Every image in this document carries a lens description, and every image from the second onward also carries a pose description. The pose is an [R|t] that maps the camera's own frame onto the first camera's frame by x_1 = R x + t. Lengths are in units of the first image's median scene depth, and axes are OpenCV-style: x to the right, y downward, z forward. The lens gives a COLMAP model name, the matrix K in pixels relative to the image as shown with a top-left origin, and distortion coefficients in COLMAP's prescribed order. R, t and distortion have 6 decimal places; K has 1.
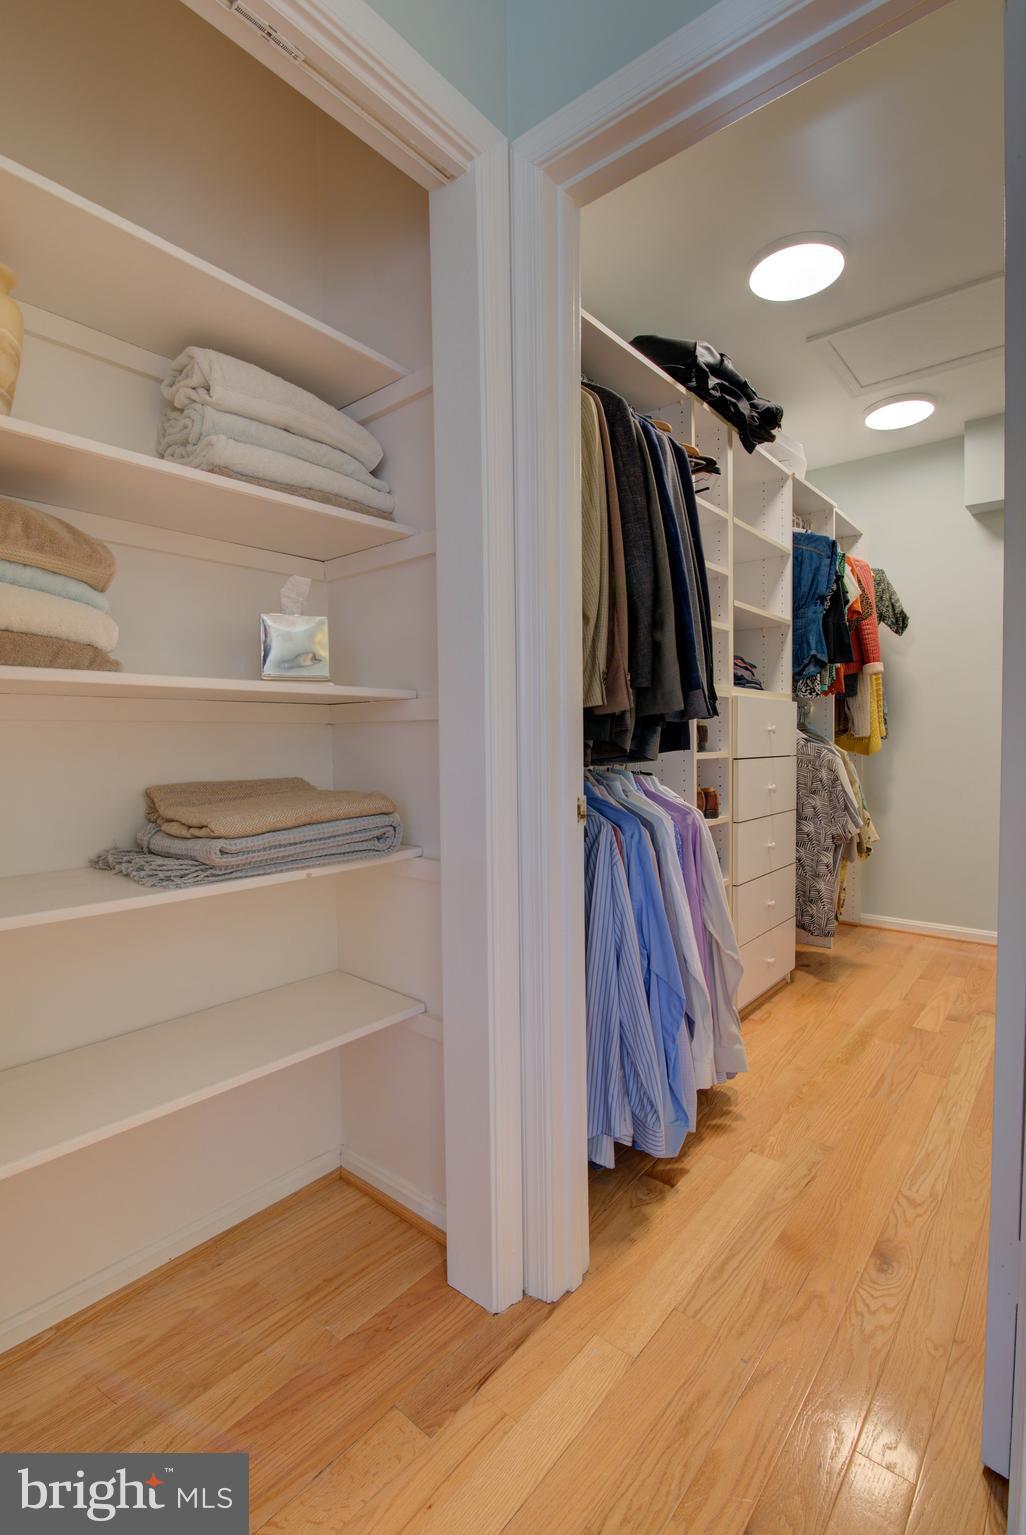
lens RADIAL K [[710.3, 0, 518.4], [0, 710.3, 769.2], [0, 0, 1]] dist [-0.022267, 0.002368]
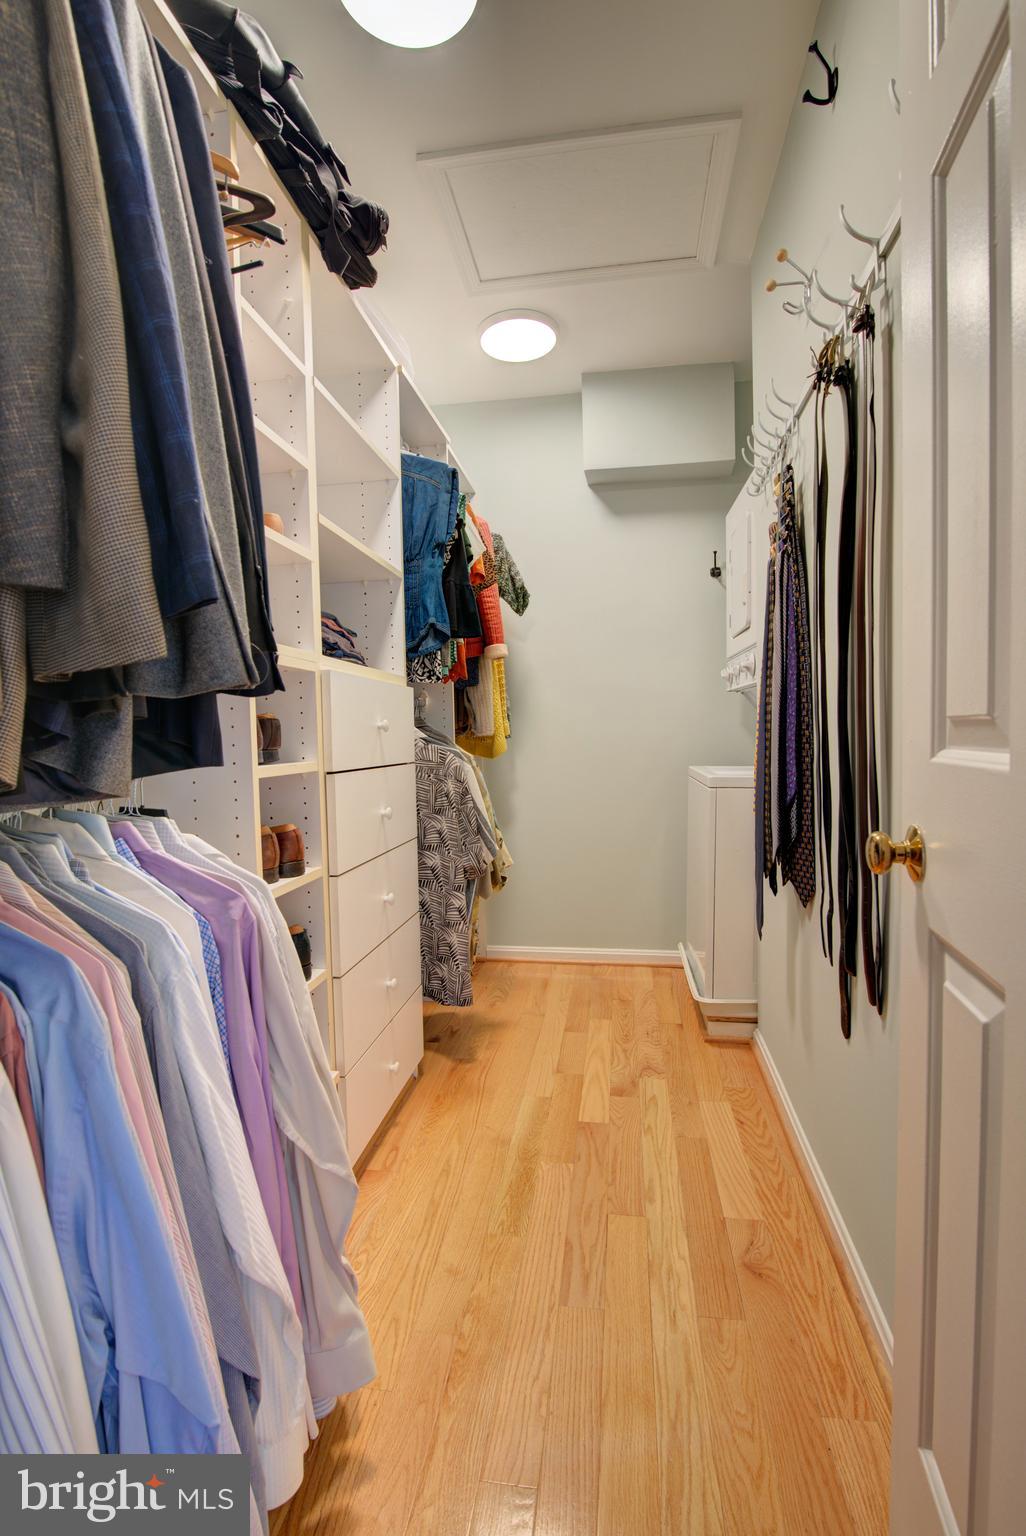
lens RADIAL K [[710.8, 0, 518.8], [0, 710.8, 767.8], [0, 0, 1]] dist [-0.022267, 0.002368]
pose [[0.852426, -0.031857, 0.521877, 0.126081], [0.034035, 0.999406, 0.005414, -0.016757], [-0.521740, 0.013147, 0.853004, 0.391917]]
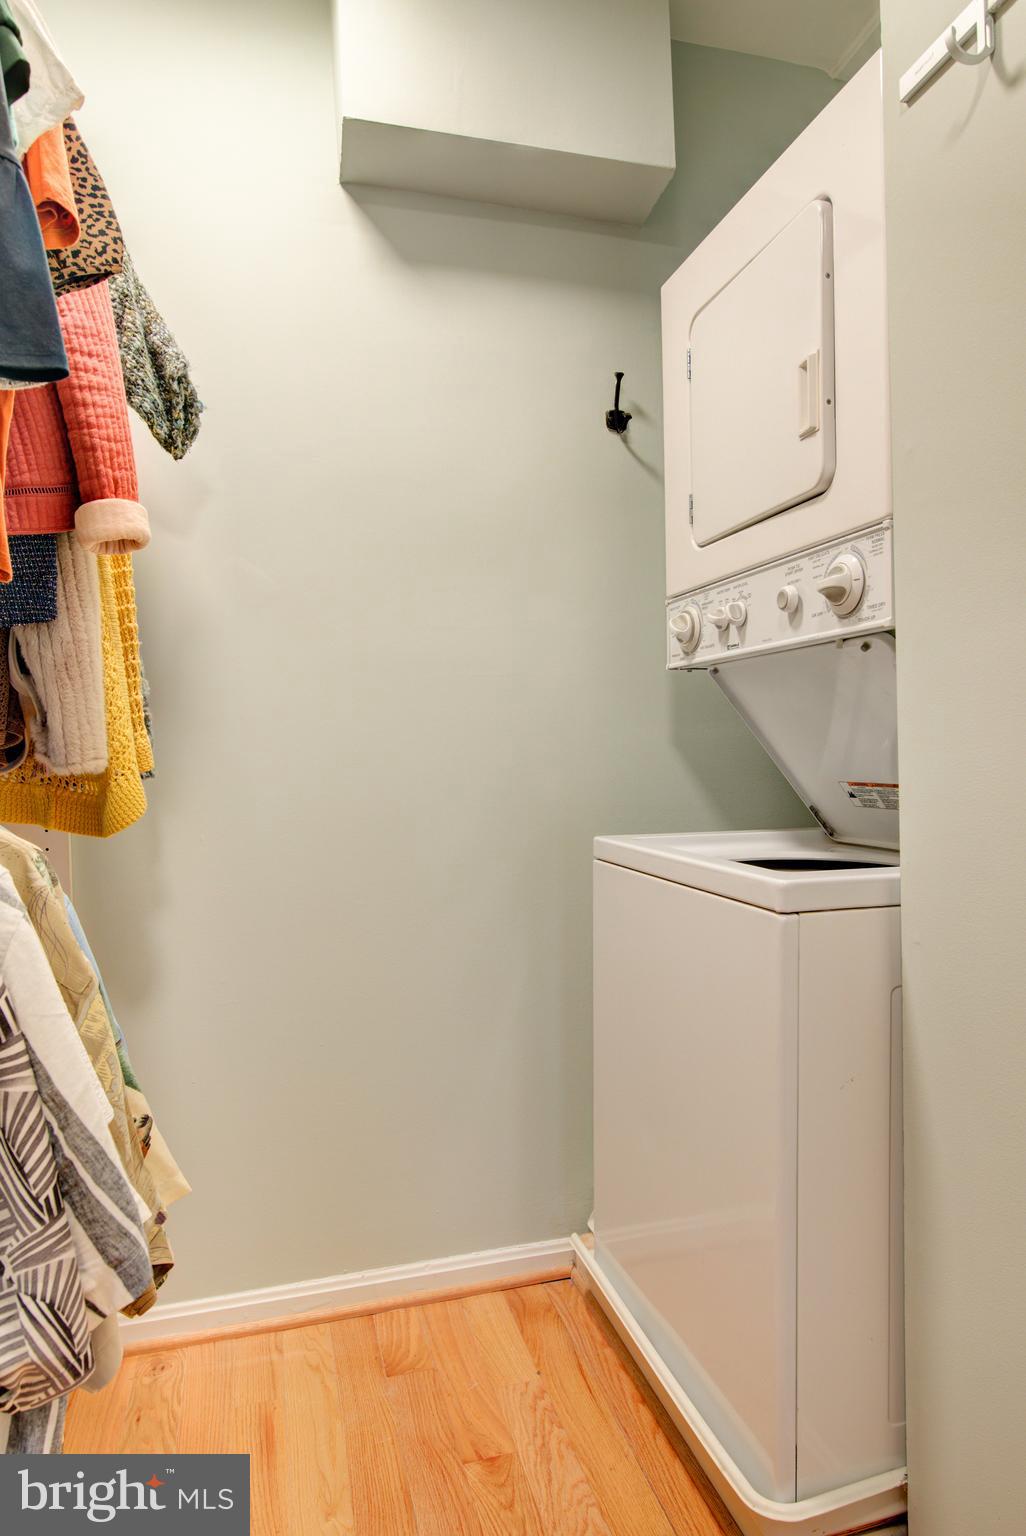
lens RADIAL K [[876.7, 0, 510.3], [0, 876.7, 771.8], [0, 0, 1]] dist [-0.005668, 0.000102]
pose [[0.565094, -0.019978, 0.824785, 0.413358], [0.057353, 0.998239, -0.015116, -0.043618], [-0.823031, 0.055846, 0.565245, 0.923643]]
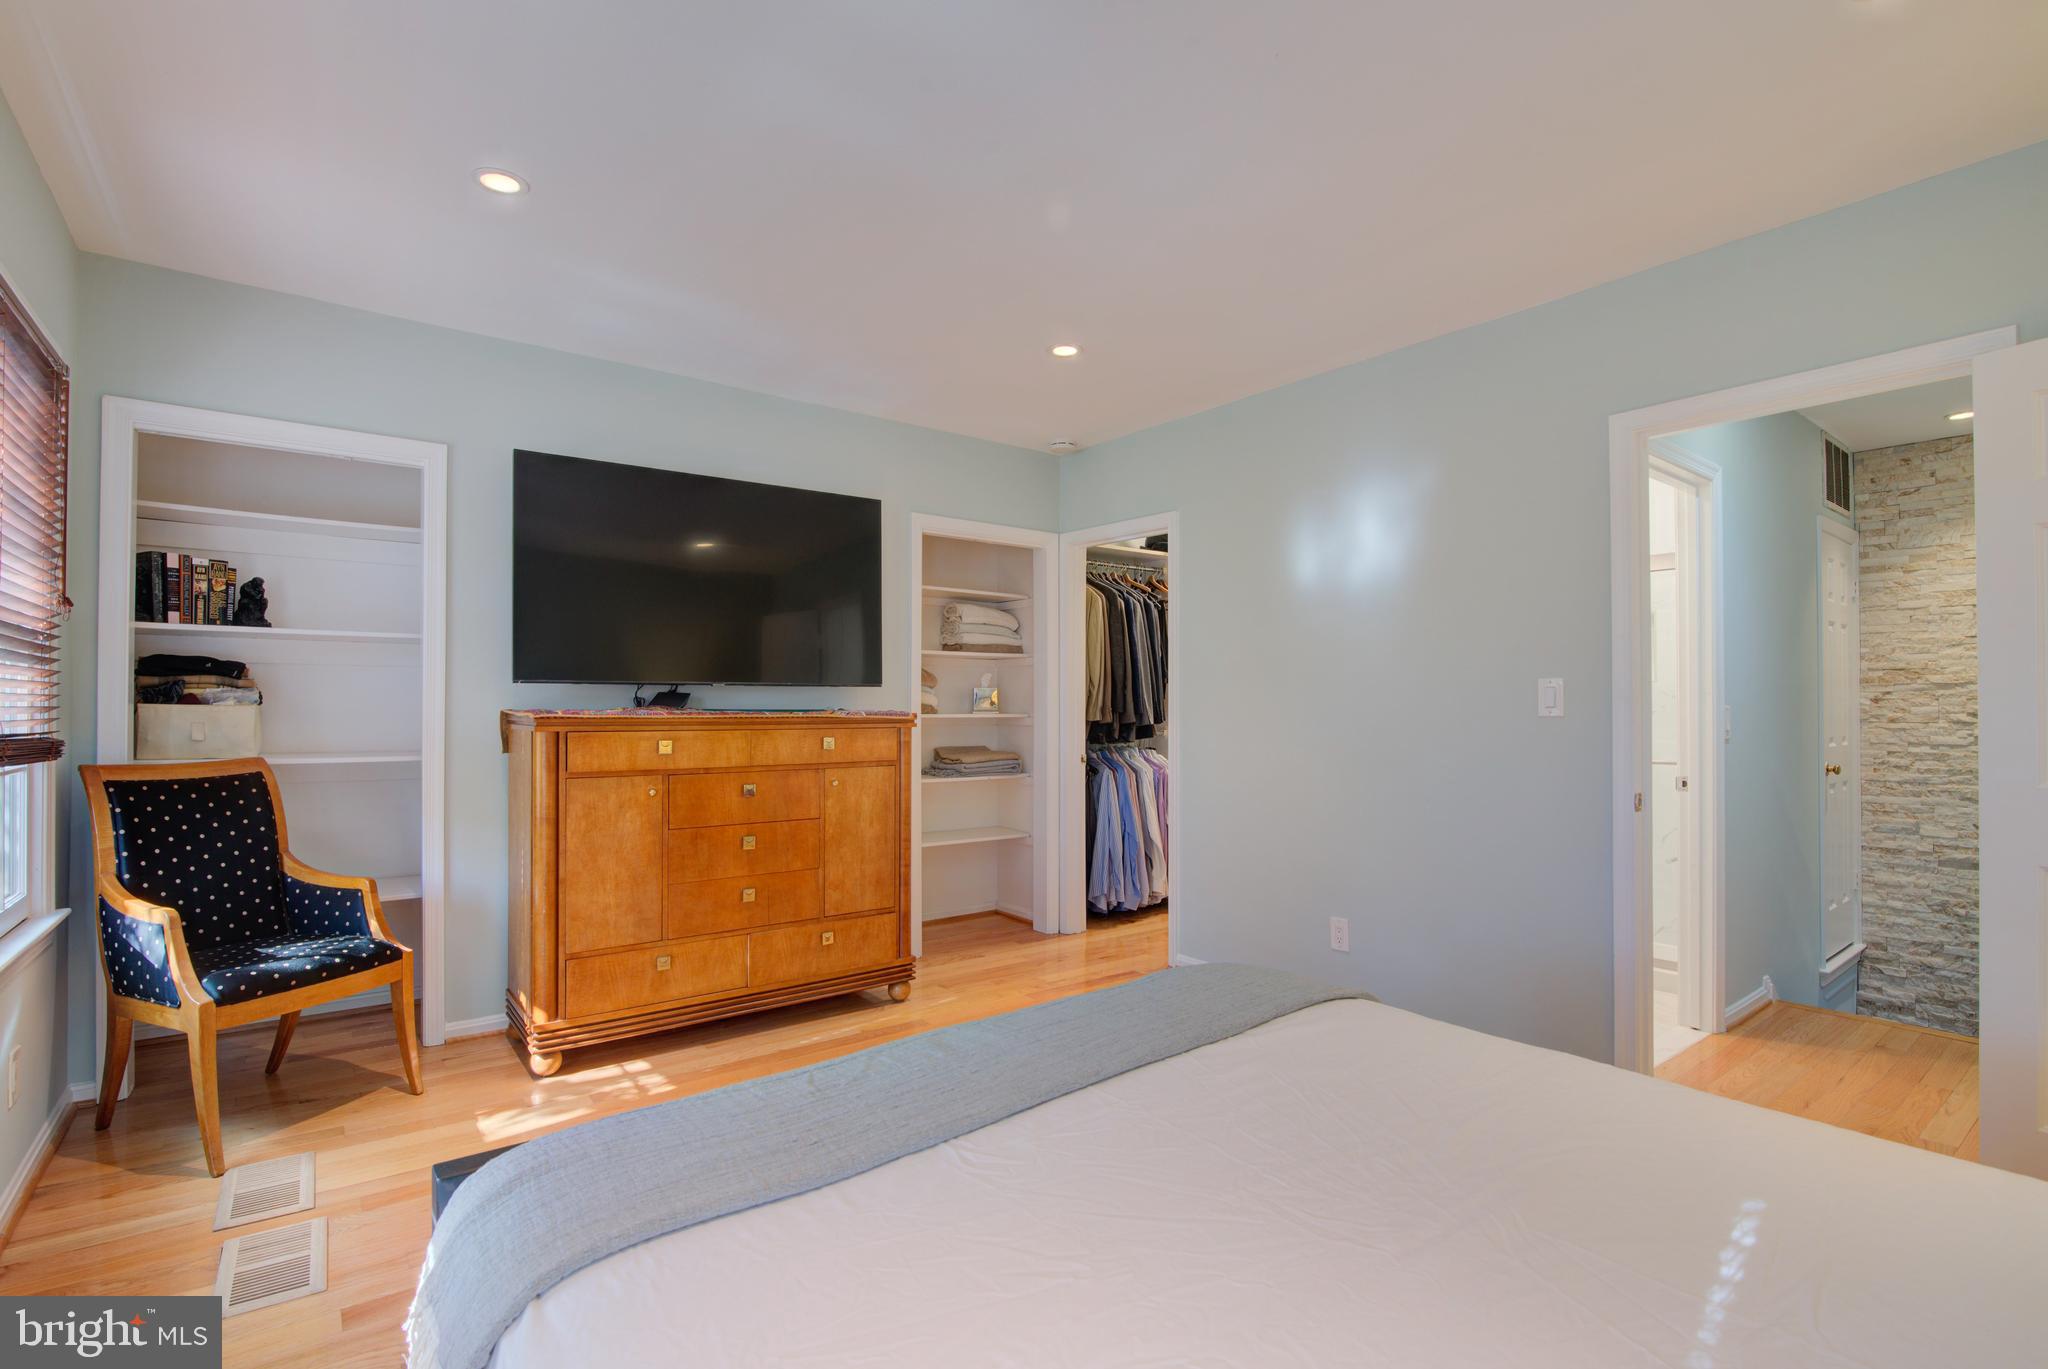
lens RADIAL K [[947.7, 0, 1026.4], [0, 947.7, 700.6], [0, 0, 1]] dist [-0.022267, 0.002368]
pose [[0.976053, 0.015916, -0.216950, 0.367247], [-0.025491, 0.998817, -0.041407, -0.007751], [0.216034, 0.045946, 0.975304, -1.467731]]
